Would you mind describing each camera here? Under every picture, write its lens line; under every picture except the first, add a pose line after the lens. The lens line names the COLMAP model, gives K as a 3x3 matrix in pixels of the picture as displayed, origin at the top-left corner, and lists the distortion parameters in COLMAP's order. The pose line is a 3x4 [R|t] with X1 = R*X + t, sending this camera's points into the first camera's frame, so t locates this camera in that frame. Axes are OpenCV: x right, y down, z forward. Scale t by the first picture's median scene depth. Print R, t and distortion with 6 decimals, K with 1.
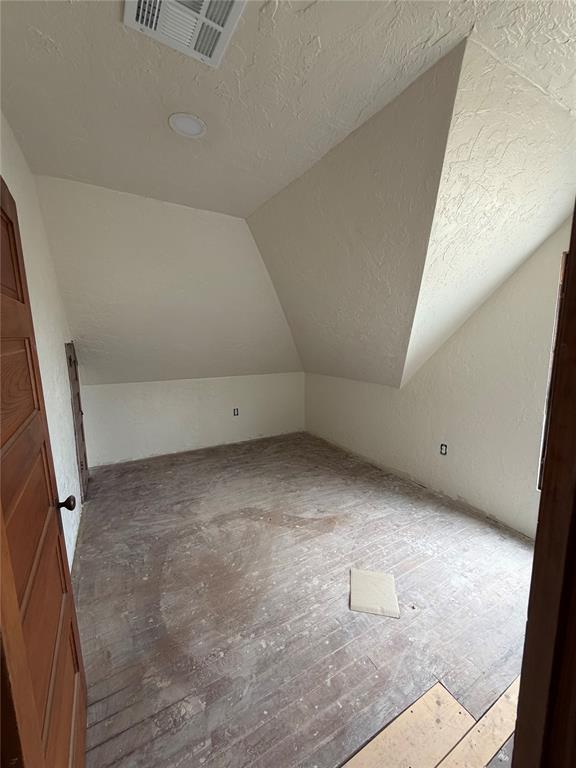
lens RADIAL K [[307.7, 0, 287.0], [0, 307.7, 384.0], [0, 0, 1]] dist [0.000329, 0.000762]
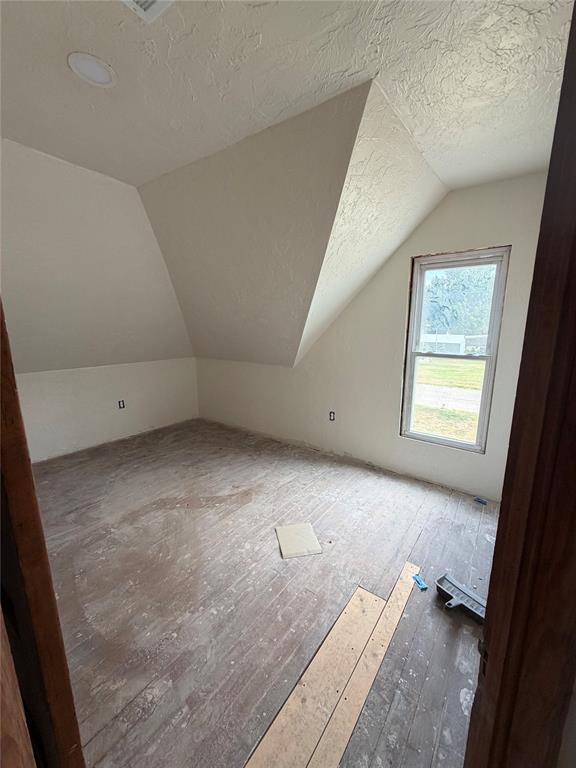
lens RADIAL K [[307.7, 0, 286.3], [0, 307.7, 384.4], [0, 0, 1]] dist [0.000329, 0.000762]
pose [[0.917488, -0.071753, 0.391239, -0.173069], [0.054309, 0.996981, 0.055486, 0.022213], [-0.394039, -0.029660, 0.918615, -0.034039]]
